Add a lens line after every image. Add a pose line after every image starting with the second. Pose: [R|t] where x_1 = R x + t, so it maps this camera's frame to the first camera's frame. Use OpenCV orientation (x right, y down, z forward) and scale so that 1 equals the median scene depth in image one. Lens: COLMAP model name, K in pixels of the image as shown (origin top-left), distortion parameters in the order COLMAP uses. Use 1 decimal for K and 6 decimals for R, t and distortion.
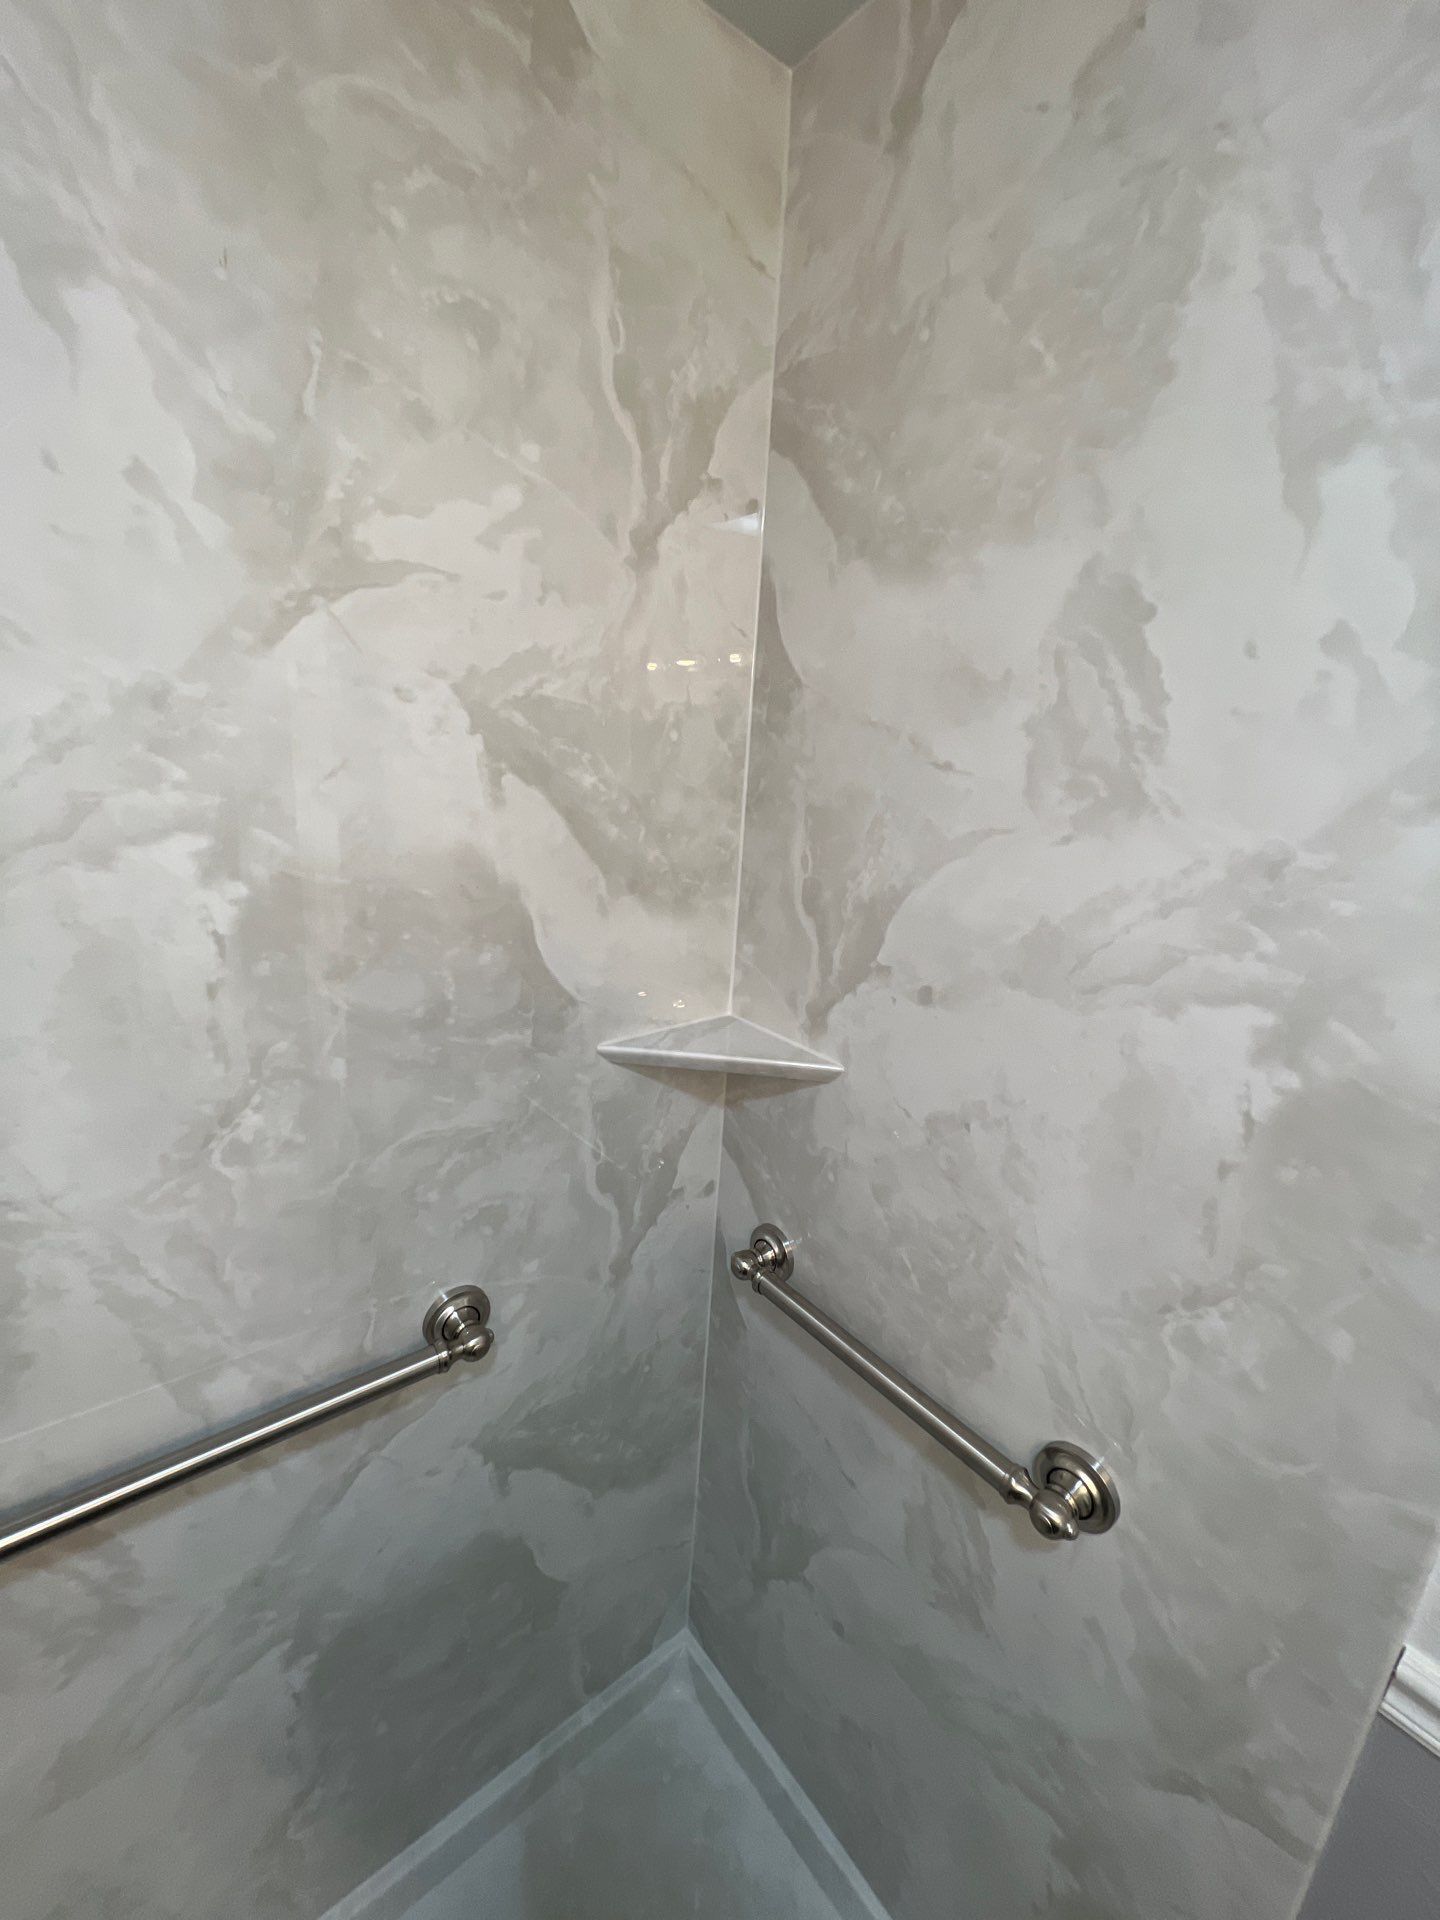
lens RADIAL K [[767.4, 0, 715.3], [0, 767.4, 957.2], [0, 0, 1]] dist [-0.001574, 0.000140]
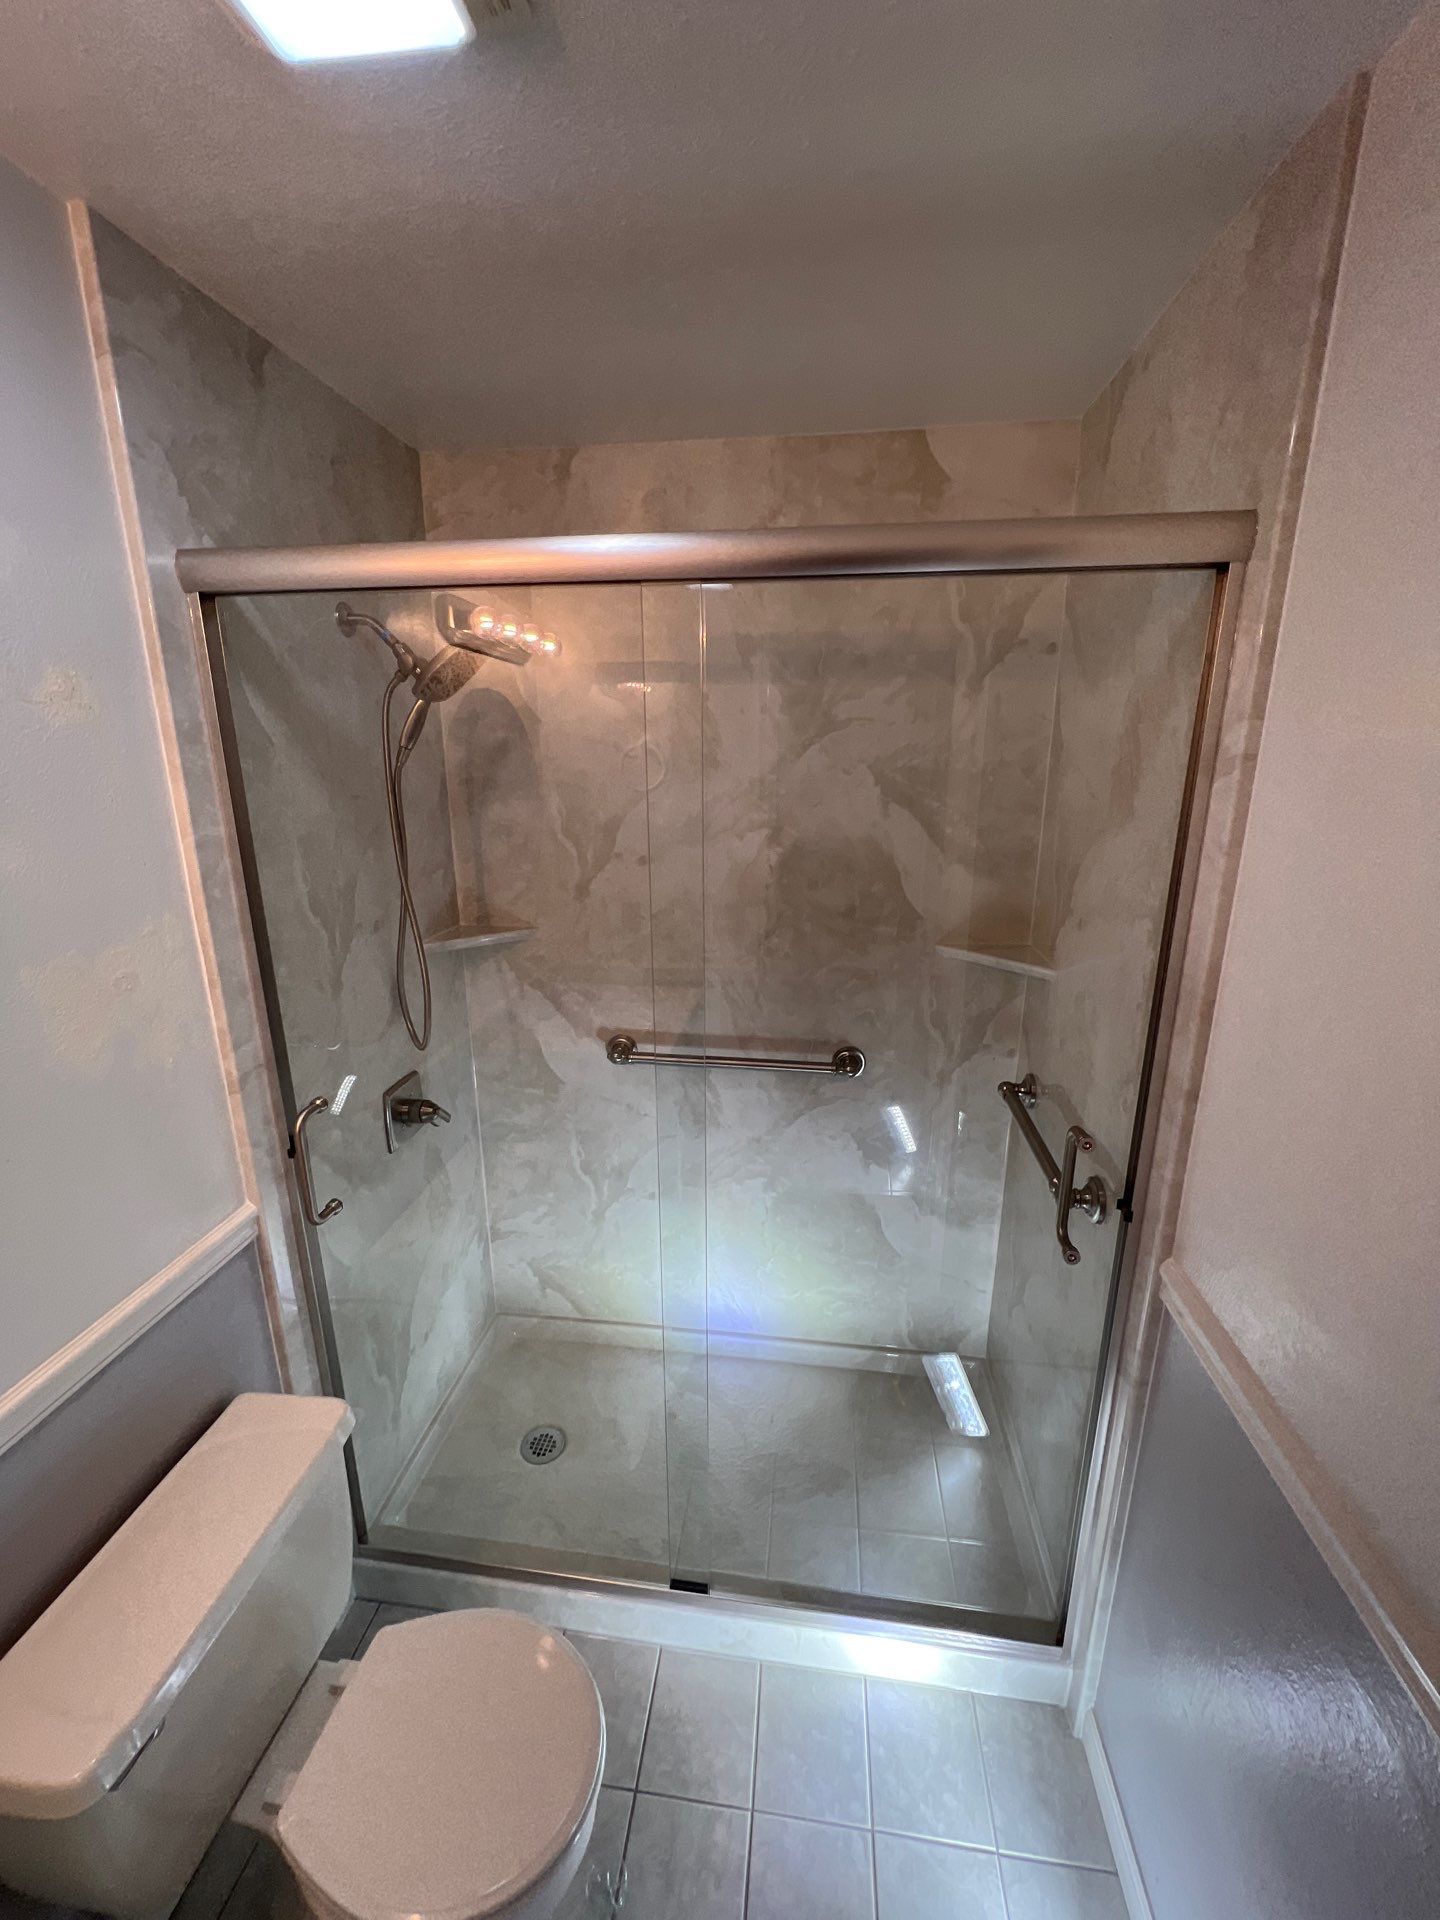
lens RADIAL K [[767.4, 0, 715.3], [0, 767.4, 957.2], [0, 0, 1]] dist [-0.001574, 0.000140]
pose [[0.687497, 0.123973, -0.715527, 0.970867], [-0.134223, 0.990036, 0.042570, 0.163403], [0.713675, 0.066774, 0.697287, -0.818577]]
